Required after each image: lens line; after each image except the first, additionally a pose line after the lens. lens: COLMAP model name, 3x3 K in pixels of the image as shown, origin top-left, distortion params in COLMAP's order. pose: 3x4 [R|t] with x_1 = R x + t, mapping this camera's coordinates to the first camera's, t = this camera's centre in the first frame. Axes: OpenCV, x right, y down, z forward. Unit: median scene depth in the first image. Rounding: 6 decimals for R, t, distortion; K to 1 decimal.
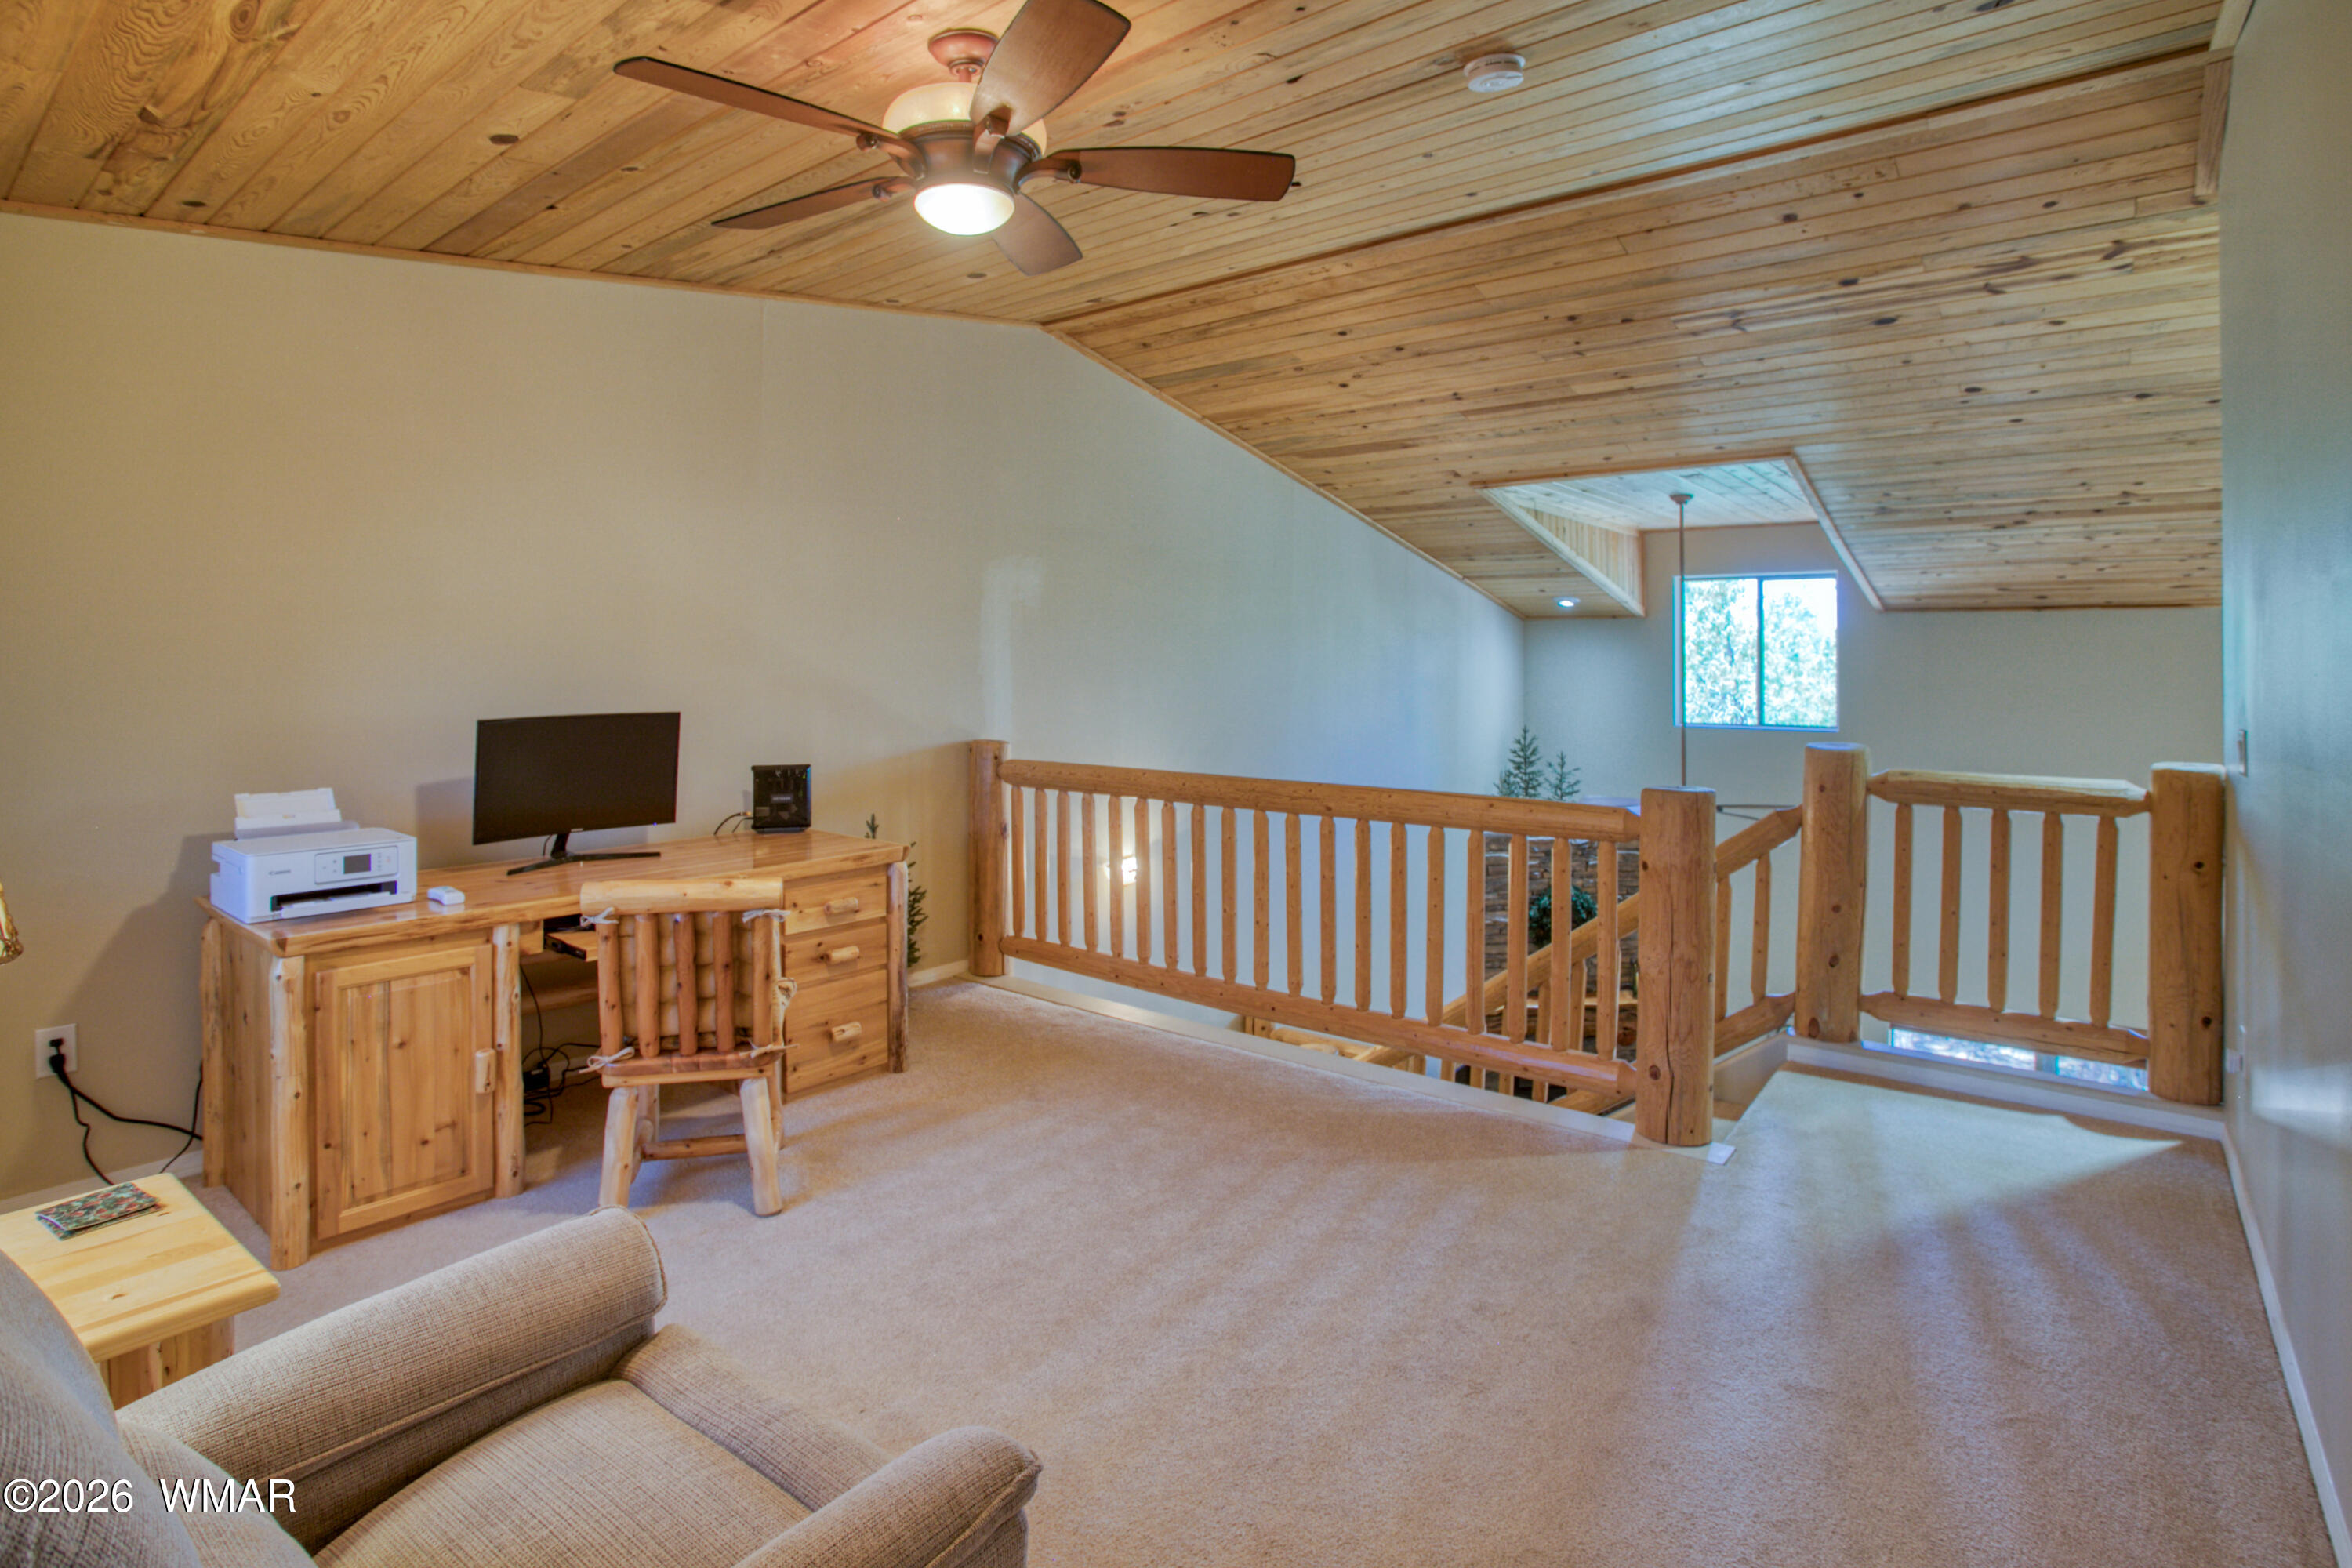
lens RADIAL K [[1156.1, 0, 1179.6], [0, 1156.1, 656.2], [0, 0, 1]] dist [-0.034138, -0.000131]
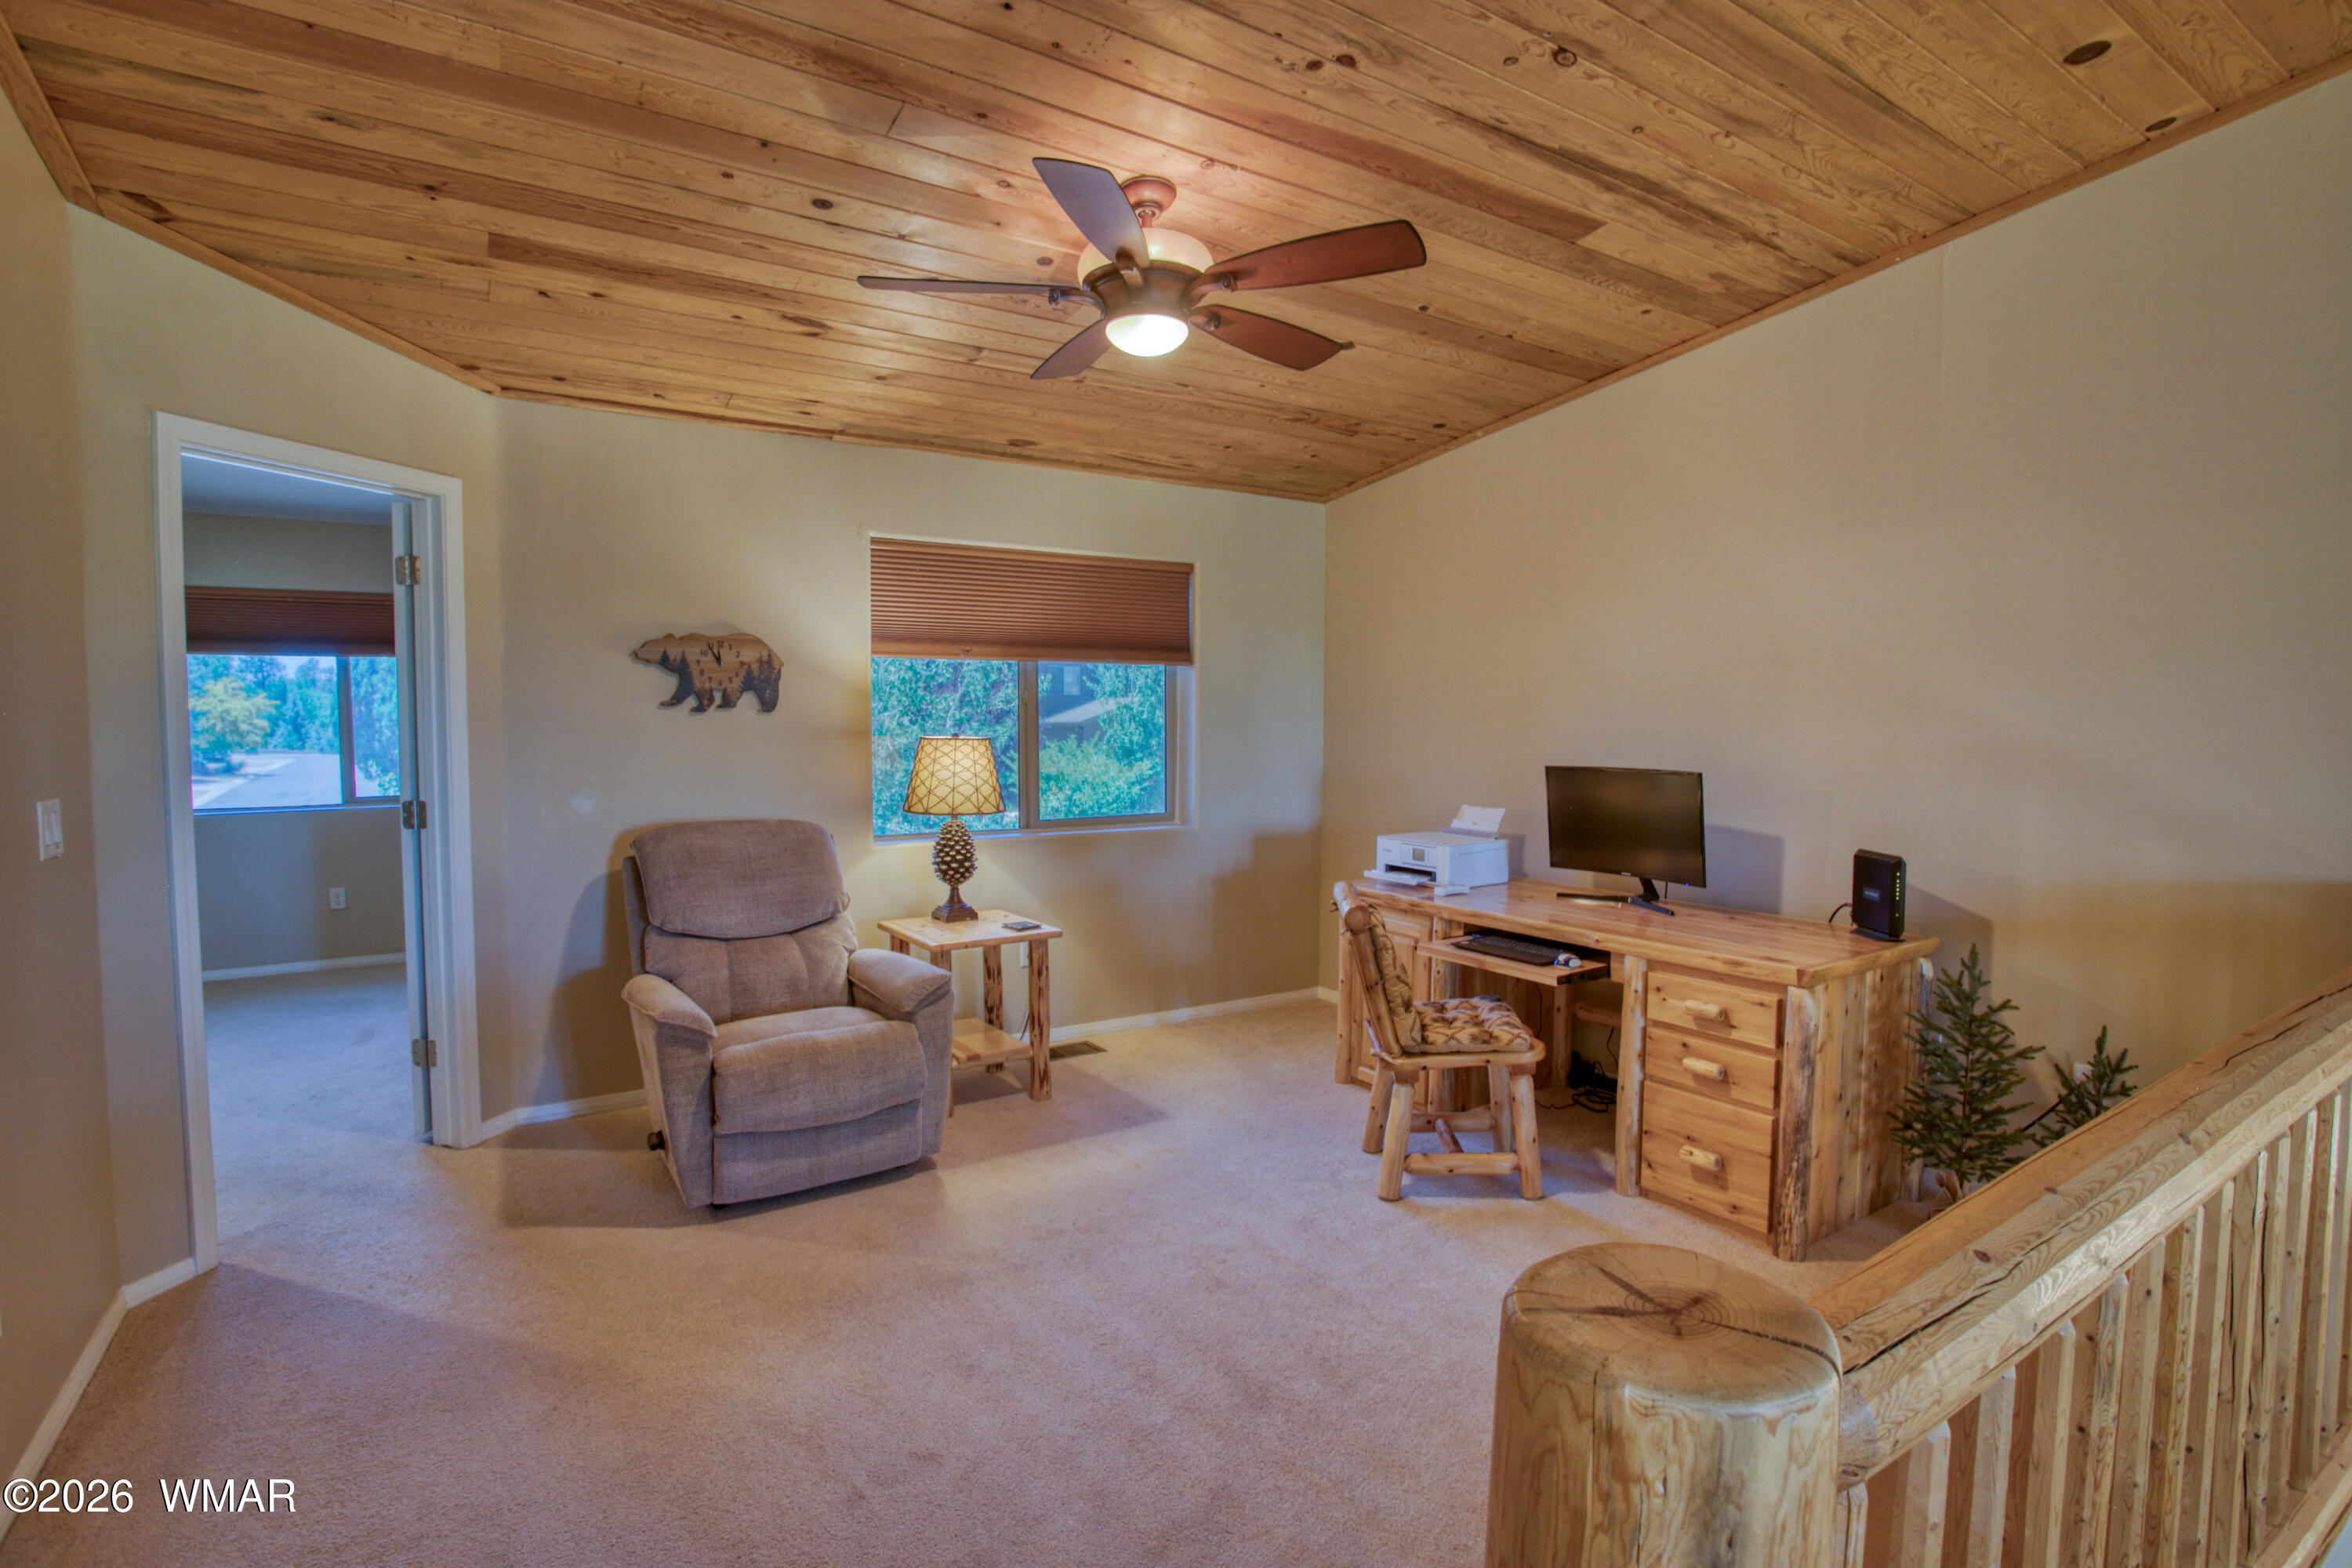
lens RADIAL K [[1121.7, 0, 1176.0], [0, 1121.7, 784.0], [0, 0, 1]] dist [-0.003078, -0.000405]
pose [[-0.309108, 0.043294, -0.950041, 0.640336], [-0.008121, 0.998807, 0.048159, 0.019452], [0.950992, 0.022601, -0.308388, 0.962817]]
